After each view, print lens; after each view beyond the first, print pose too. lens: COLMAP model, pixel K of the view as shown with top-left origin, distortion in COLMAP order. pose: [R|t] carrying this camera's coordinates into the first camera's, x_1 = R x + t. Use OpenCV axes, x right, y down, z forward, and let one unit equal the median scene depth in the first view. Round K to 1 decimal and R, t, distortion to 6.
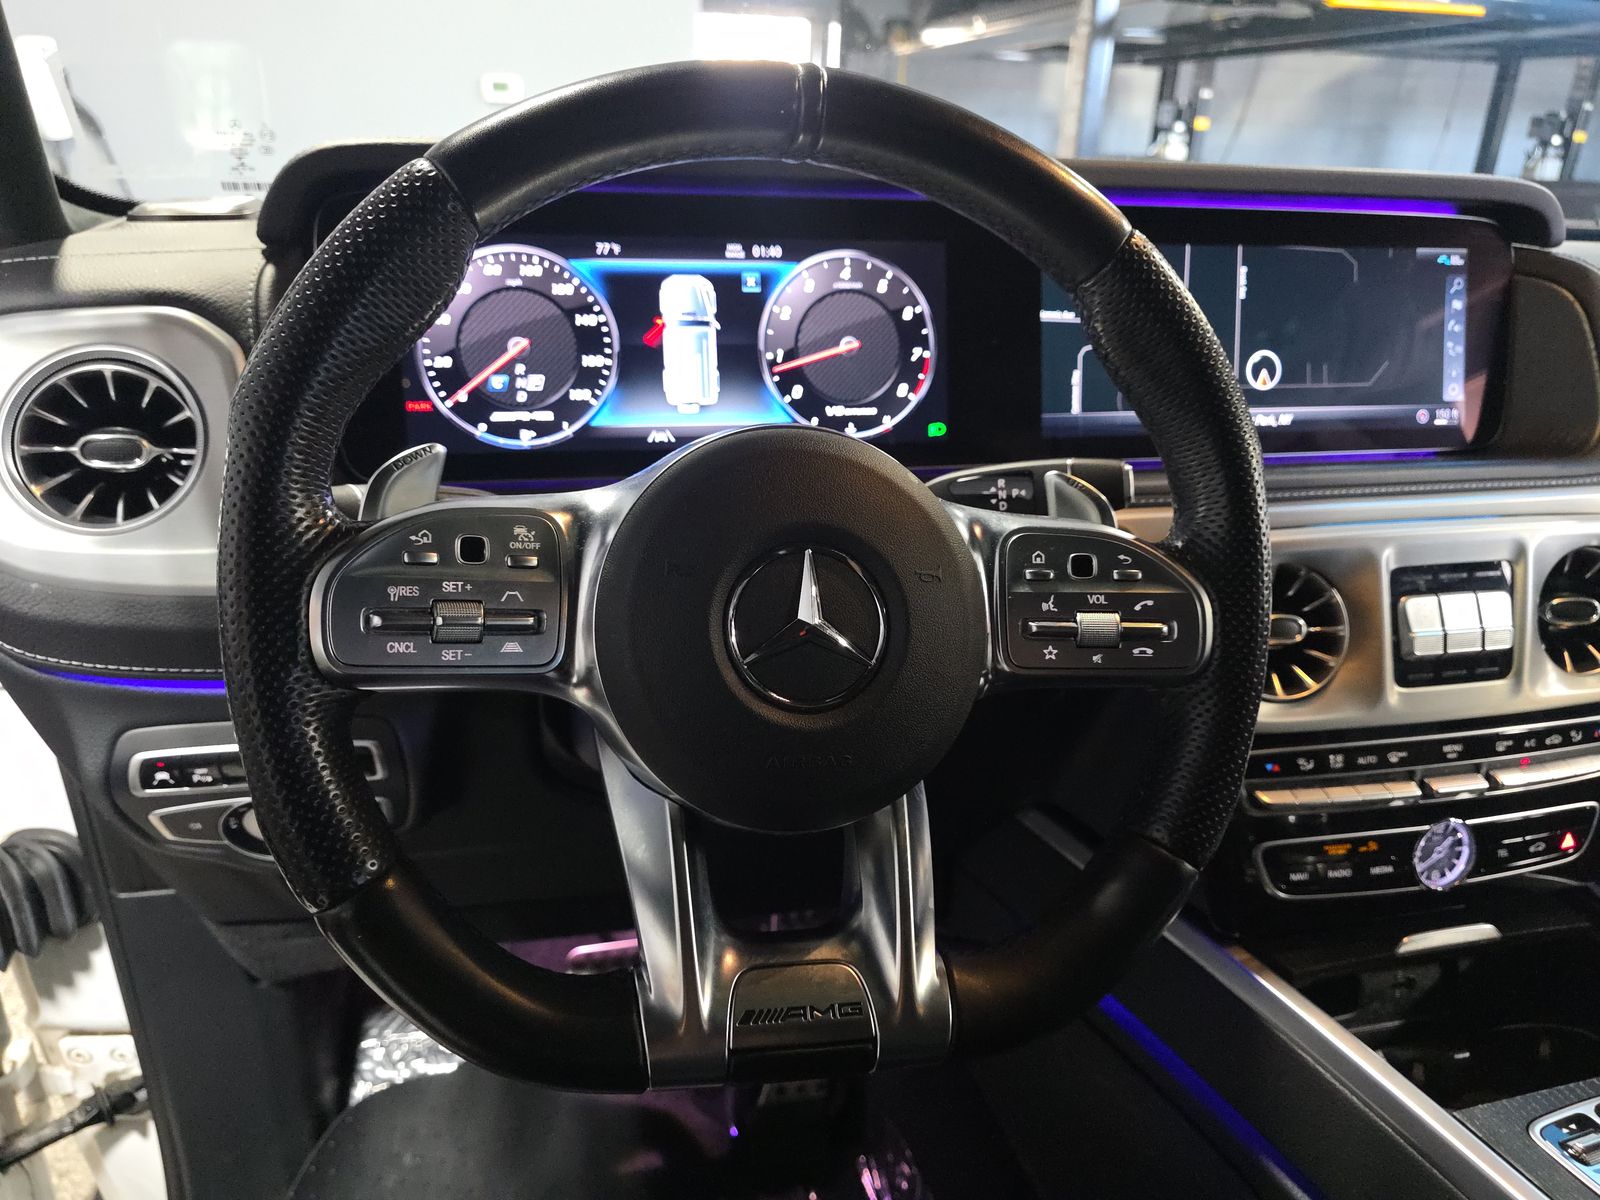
lens RADIAL K [[1086.2, 0, 827.4], [0, 1086.2, 611.4], [0, 0, 1]] dist [0.042899, -0.039478]
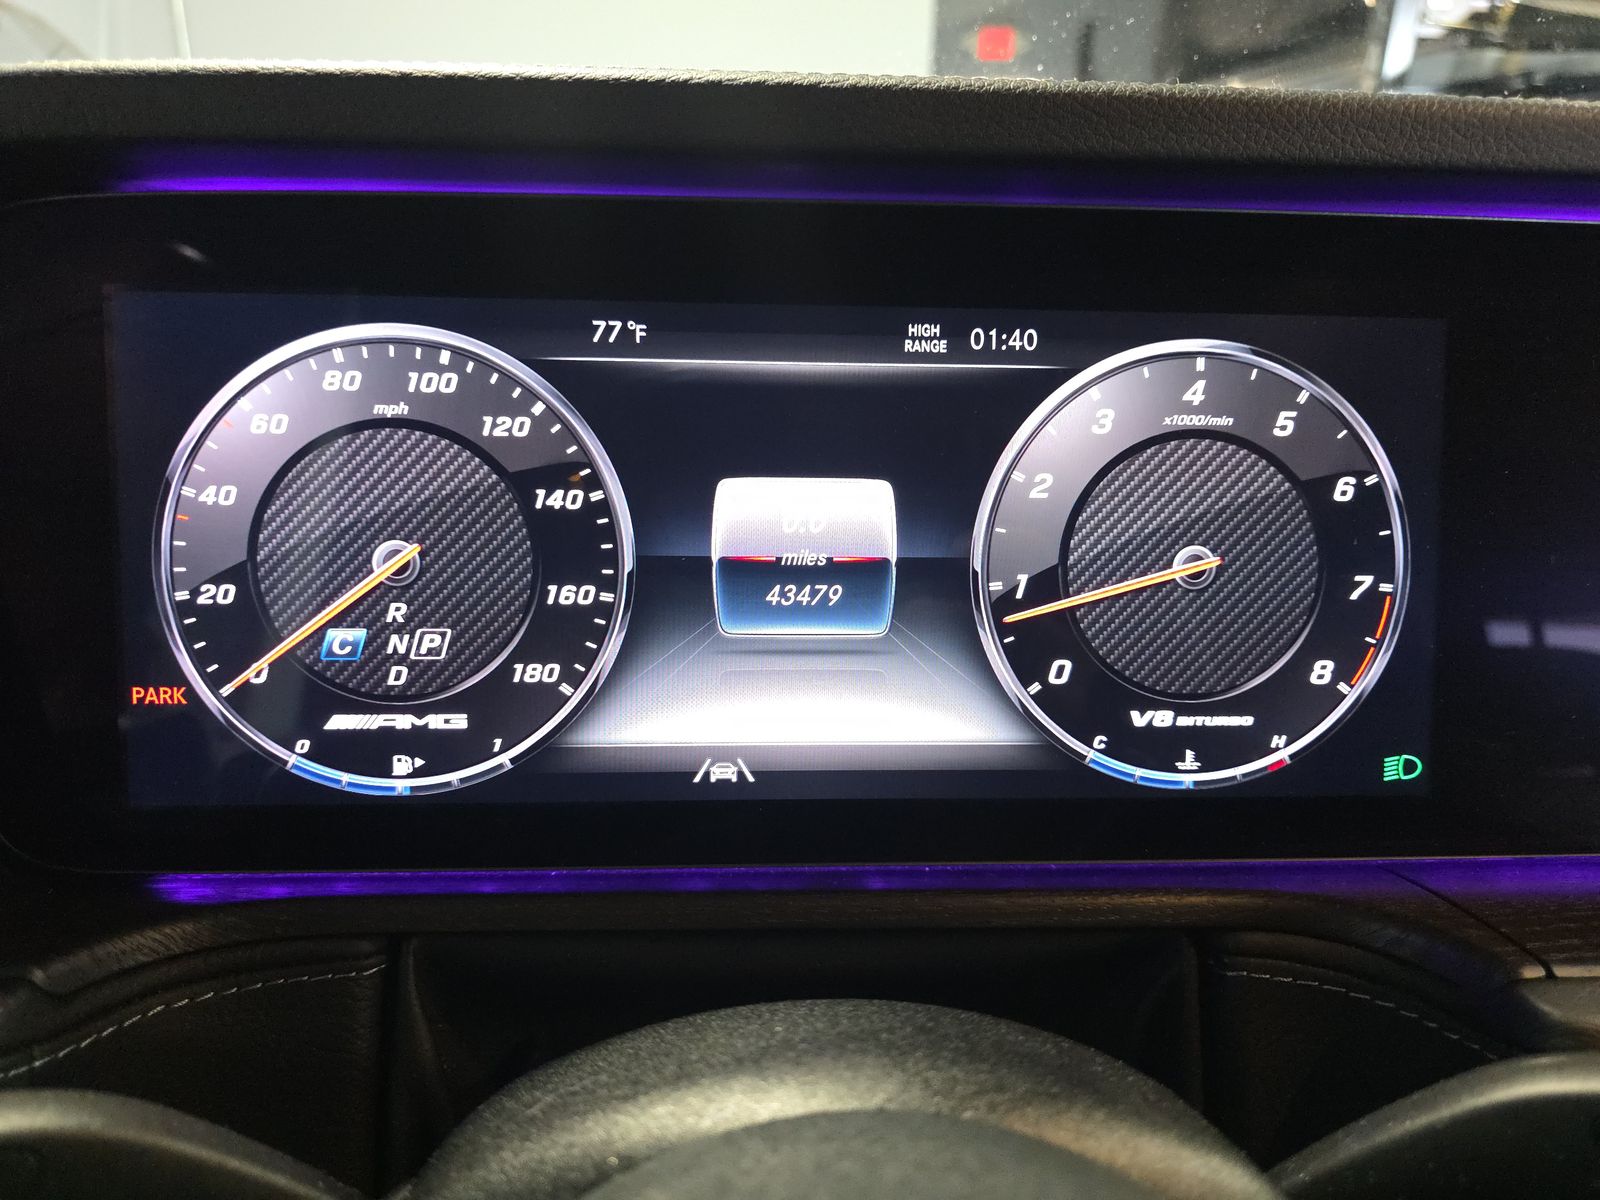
lens RADIAL K [[1096.7, 0, 911.2], [0, 1096.7, 671.2], [0, 0, 1]] dist [0.030931, -0.042197]
pose [[0.982460, 0.049478, -0.179789, -0.008718], [-0.059737, 0.996854, -0.052095, -0.183247], [0.176645, 0.061921, 0.982325, 0.600353]]
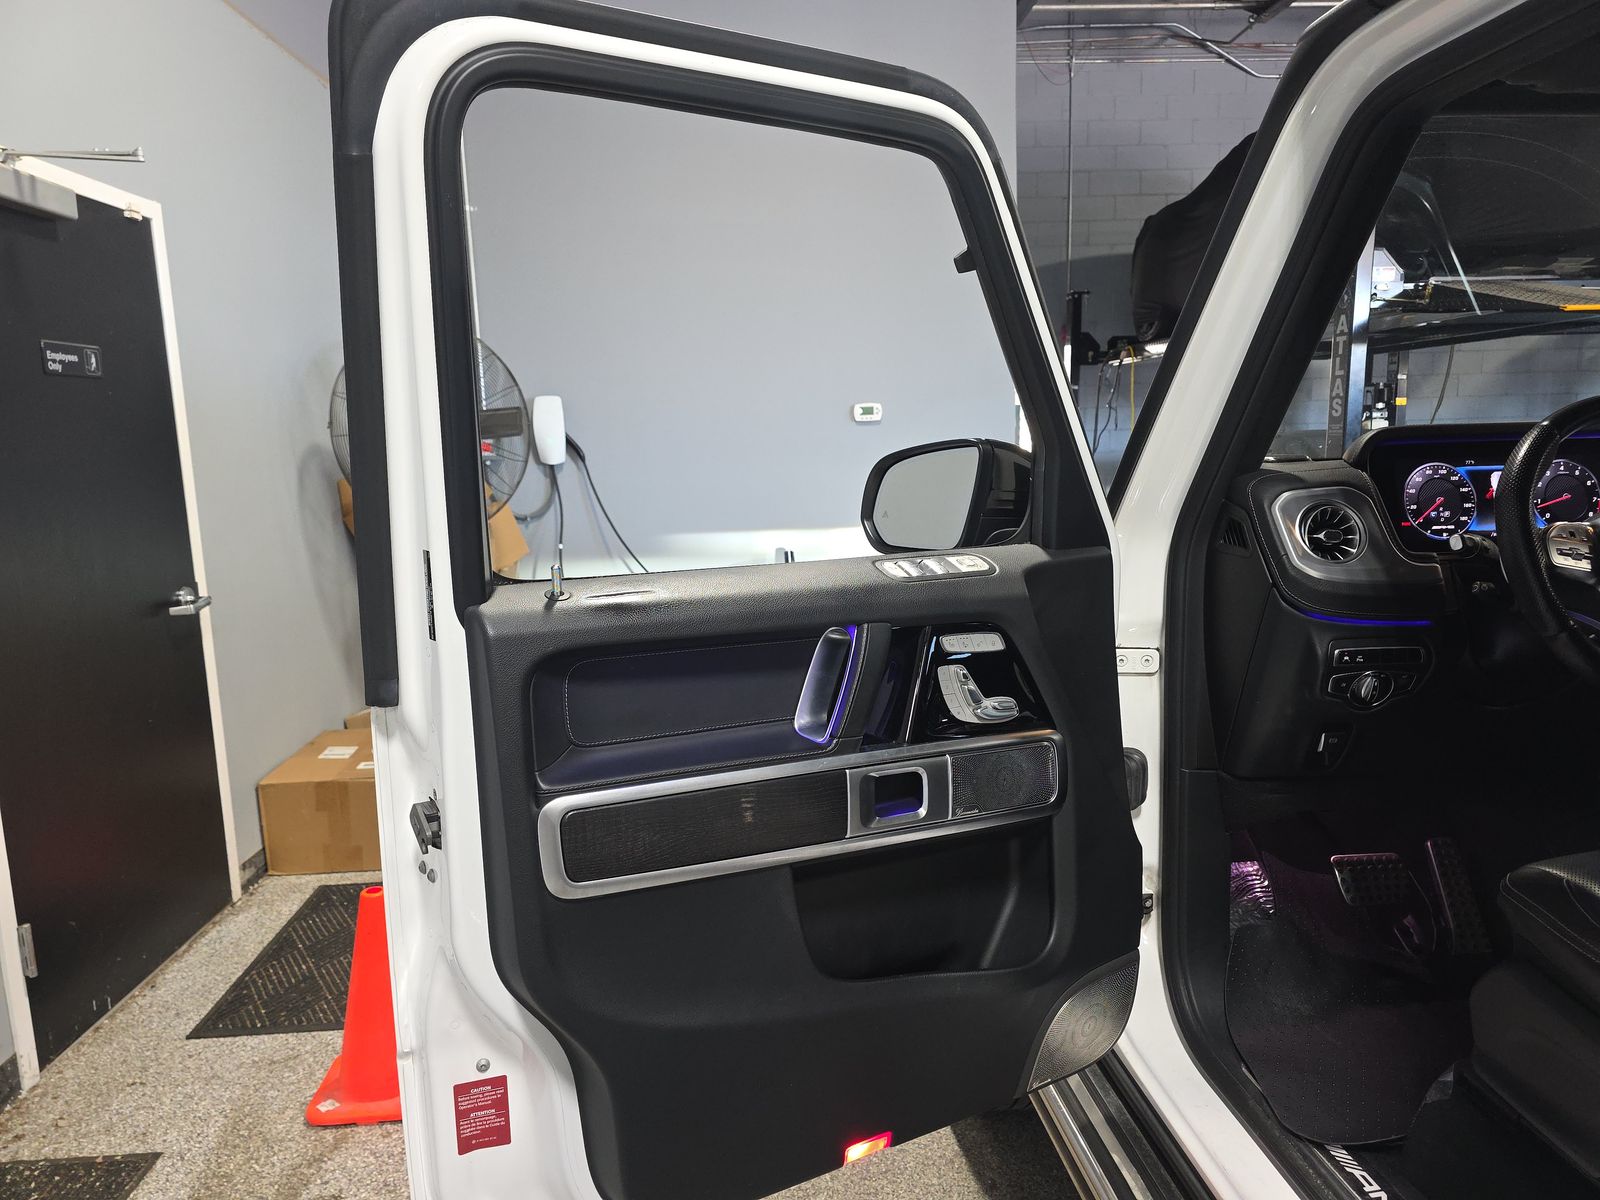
lens RADIAL K [[1086.2, 0, 827.4], [0, 1086.2, 611.4], [0, 0, 1]] dist [0.042899, -0.039478]
pose [[0.989871, -0.036767, -0.137126, -1.295906], [0.001459, 0.968468, -0.249136, 0.609049], [0.141962, 0.246412, 0.958712, -1.499952]]
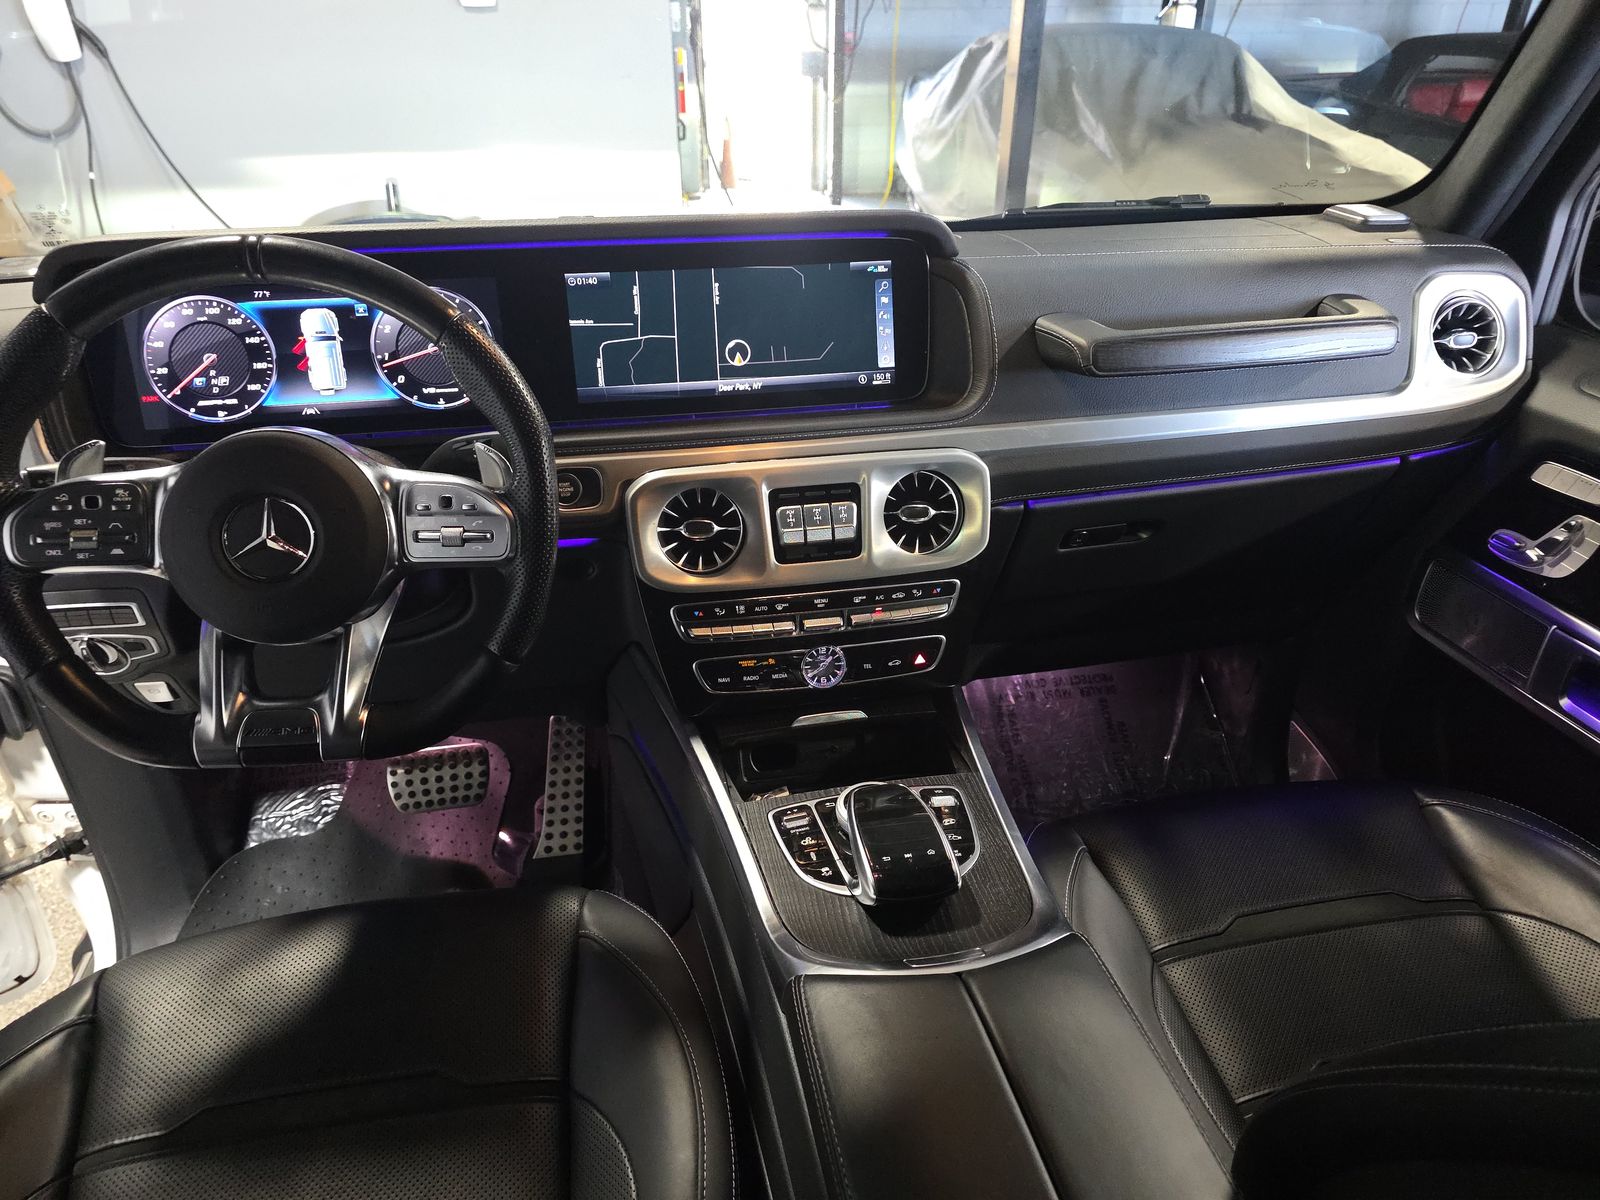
lens RADIAL K [[1058.7, 0, 835.3], [0, 1058.7, 624.8], [0, 0, 1]] dist [0.002611, -0.000255]
pose [[0.999463, -0.010809, -0.030924, 0.660855], [0.014618, 0.991954, 0.125752, -0.035321], [0.029316, -0.126137, 0.991580, -0.553675]]
